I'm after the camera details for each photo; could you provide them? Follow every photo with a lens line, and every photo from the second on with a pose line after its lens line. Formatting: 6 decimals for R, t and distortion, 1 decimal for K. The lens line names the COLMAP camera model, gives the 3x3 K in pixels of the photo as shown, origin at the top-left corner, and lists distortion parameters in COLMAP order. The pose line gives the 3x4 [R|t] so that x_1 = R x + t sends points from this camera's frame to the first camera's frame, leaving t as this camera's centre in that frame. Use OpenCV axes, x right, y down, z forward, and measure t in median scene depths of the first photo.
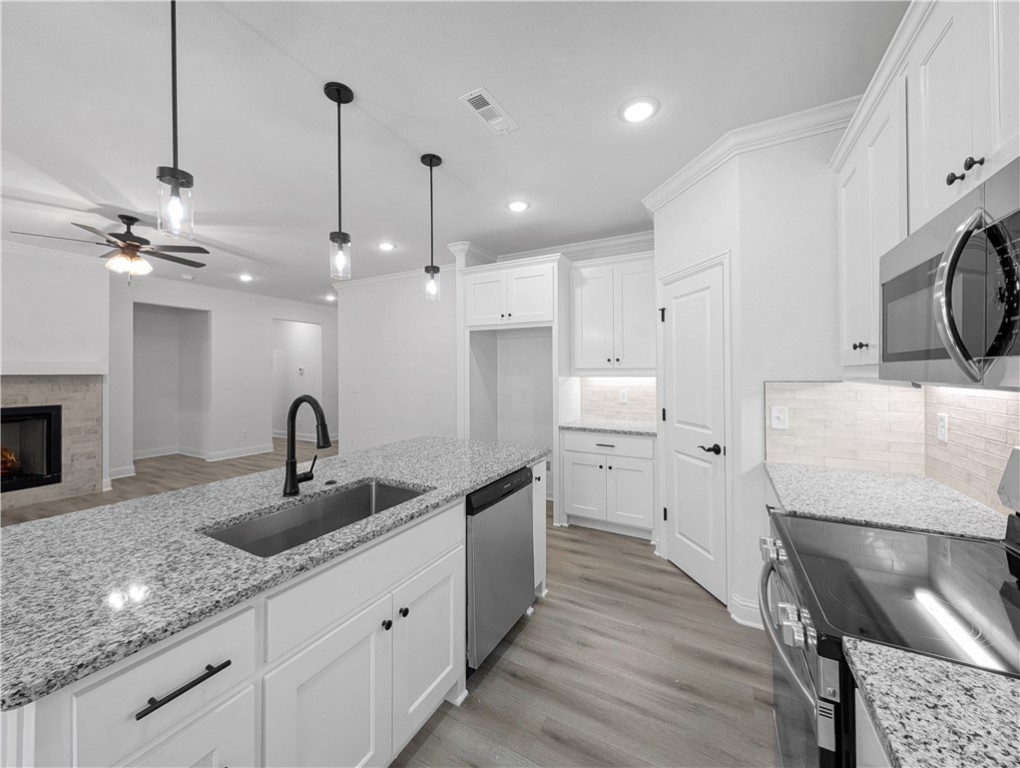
lens RADIAL K [[390.8, 0, 505.7], [0, 390.8, 367.3], [0, 0, 1]] dist [0.000244, -0.000088]
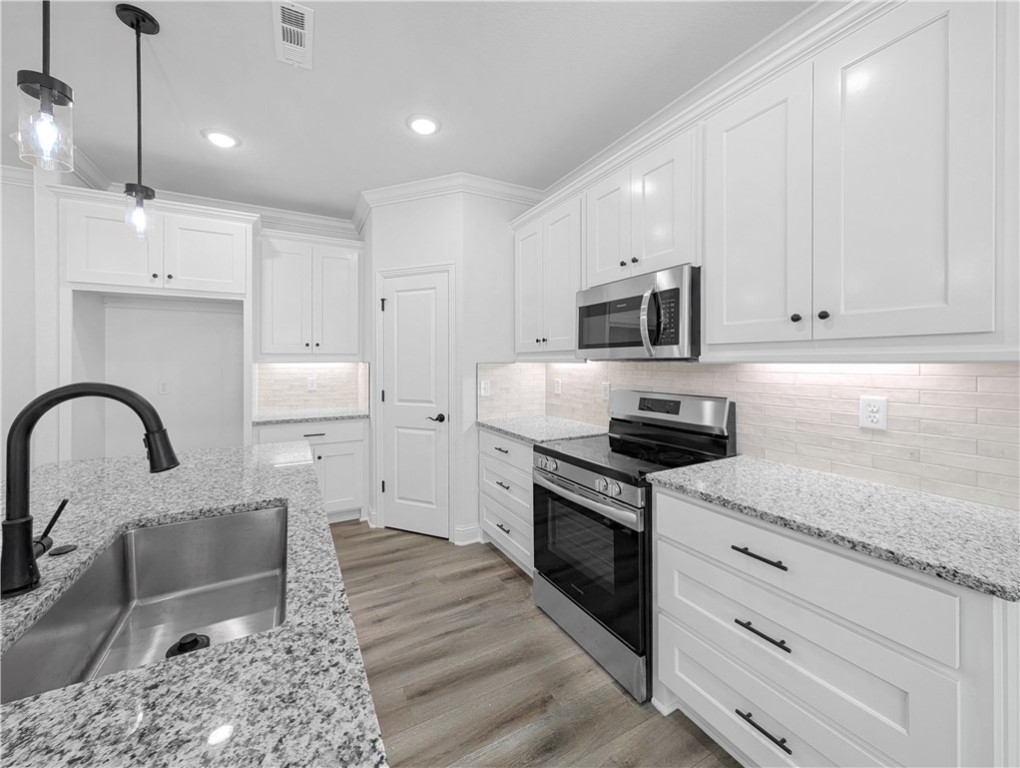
lens RADIAL K [[394.3, 0, 499.2], [0, 394.3, 360.6], [0, 0, 1]] dist [0.001172, 0.000038]
pose [[0.544890, 0.004113, 0.838497, -0.407581], [-0.008597, 0.999963, 0.000682, 0.021892], [-0.838463, -0.007580, 0.544905, 0.149484]]
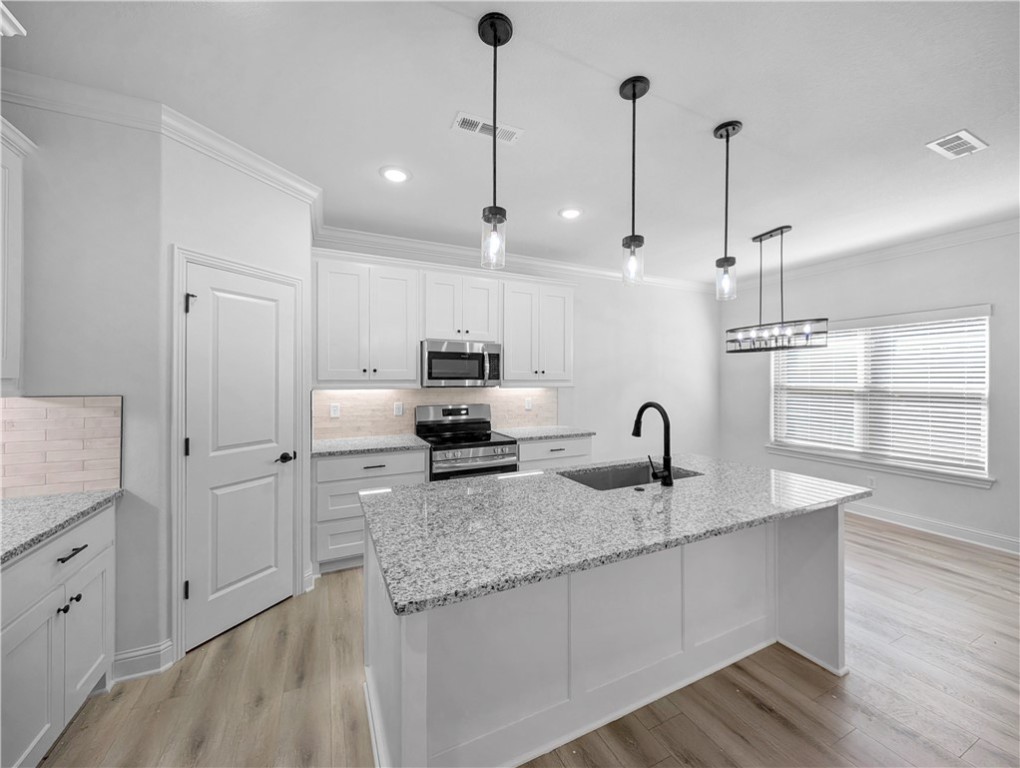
lens RADIAL K [[392.8, 0, 507.2], [0, 392.8, 382.1], [0, 0, 1]] dist [0.000908, 0.000086]
pose [[-0.812486, -0.000990, 0.582980, -0.547354], [-0.004510, 0.999979, -0.004587, 0.007227], [-0.582963, -0.006356, -0.812474, 1.462689]]
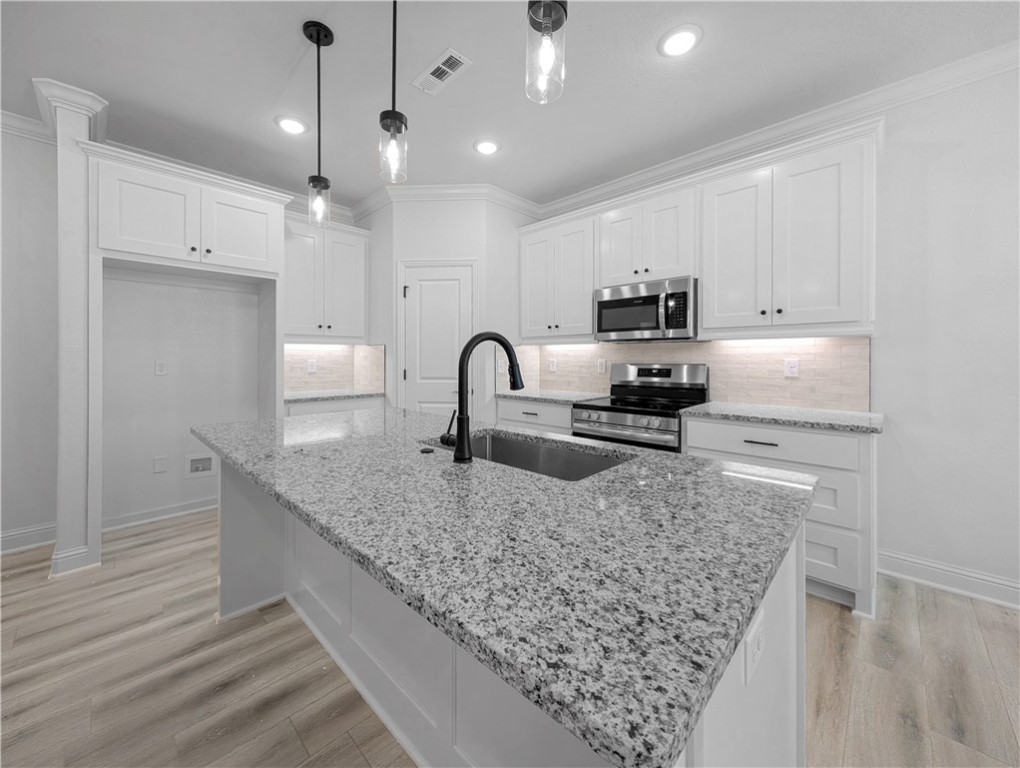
lens RADIAL K [[395.1, 0, 502.6], [0, 395.1, 356.5], [0, 0, 1]] dist [0.000494, -0.000091]
pose [[0.263923, 0.006636, 0.964521, -0.814638], [-0.012530, 0.999916, -0.003451, 0.077954], [-0.964462, -0.011174, 0.263984, 0.460895]]
